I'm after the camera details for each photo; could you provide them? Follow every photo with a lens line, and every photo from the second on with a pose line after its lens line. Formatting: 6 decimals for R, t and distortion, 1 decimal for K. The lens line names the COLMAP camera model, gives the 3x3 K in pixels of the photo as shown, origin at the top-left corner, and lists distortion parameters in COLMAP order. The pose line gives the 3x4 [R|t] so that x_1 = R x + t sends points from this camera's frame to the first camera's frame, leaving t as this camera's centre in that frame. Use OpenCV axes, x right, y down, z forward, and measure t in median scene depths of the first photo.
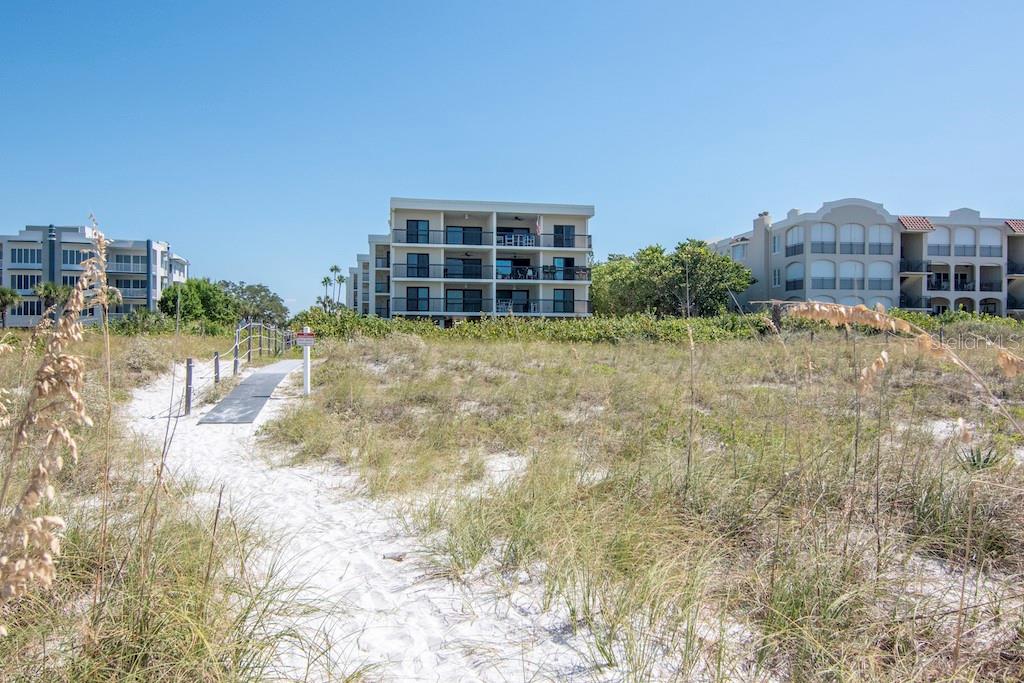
lens RADIAL K [[699.4, 0, 504.2], [0, 699.4, 341.2], [0, 0, 1]] dist [0.003280, -0.005290]
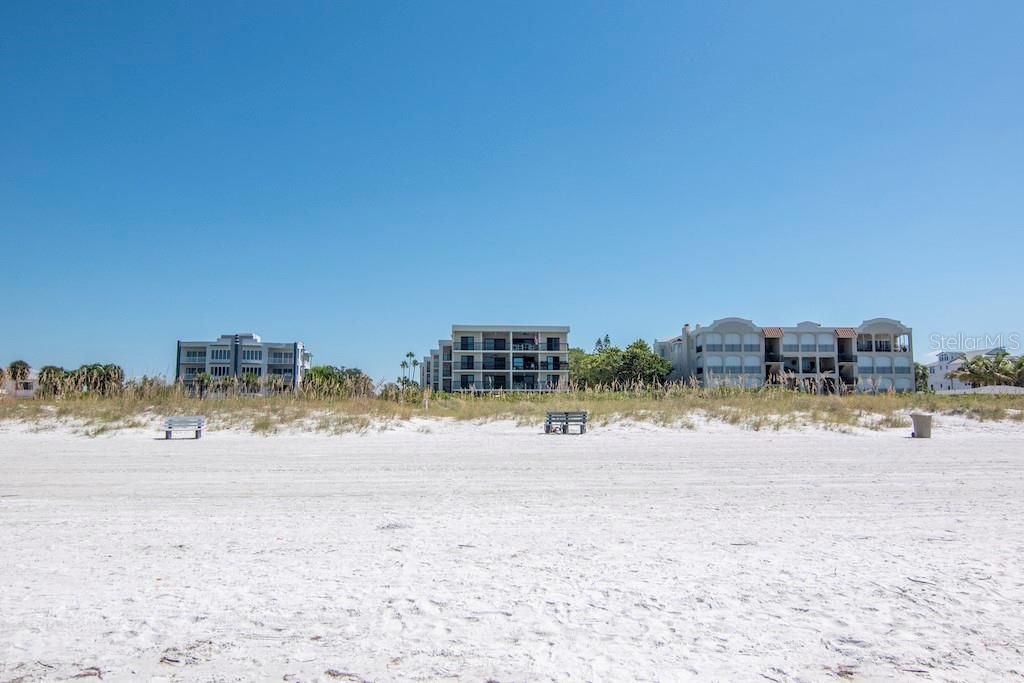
lens RADIAL K [[699.4, 0, 516.2], [0, 699.4, 339.8], [0, 0, 1]] dist [0.003280, -0.005290]
pose [[0.997204, -0.012745, -0.073636, 0.111821], [0.004727, 0.994134, -0.108055, 0.021561], [0.074581, 0.107405, 0.991414, -0.639872]]
